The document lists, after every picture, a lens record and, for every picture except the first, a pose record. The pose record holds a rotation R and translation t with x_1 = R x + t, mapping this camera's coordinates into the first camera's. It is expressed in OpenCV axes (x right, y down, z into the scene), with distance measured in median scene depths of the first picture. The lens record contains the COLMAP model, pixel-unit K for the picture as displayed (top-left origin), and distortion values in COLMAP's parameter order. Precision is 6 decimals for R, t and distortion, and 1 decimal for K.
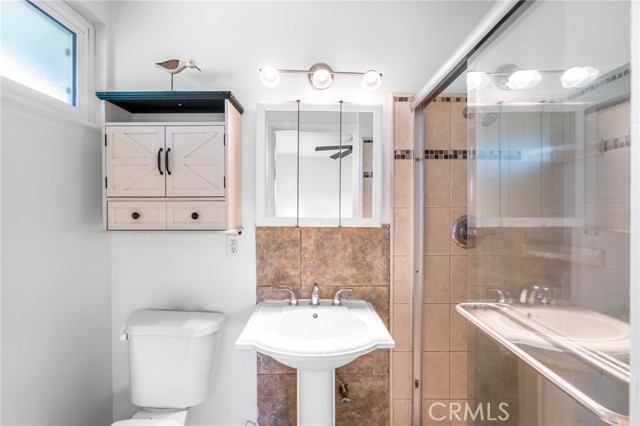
lens RADIAL K [[296.4, 0, 321.6], [0, 296.4, 211.2], [0, 0, 1]] dist [-0.010551, 0.004954]
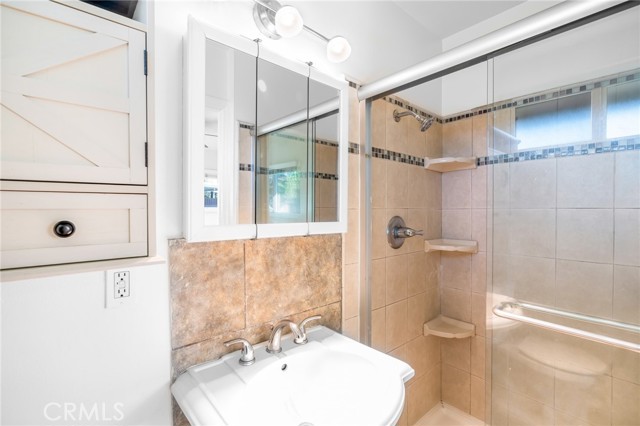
lens RADIAL K [[296.4, 0, 319.4], [0, 296.4, 213.5], [0, 0, 1]] dist [-0.010551, 0.004954]
pose [[0.751440, -0.010352, 0.659720, -0.376032], [0.002179, 0.999910, 0.013209, -0.009447], [-0.659798, -0.008489, 0.751395, 0.404314]]
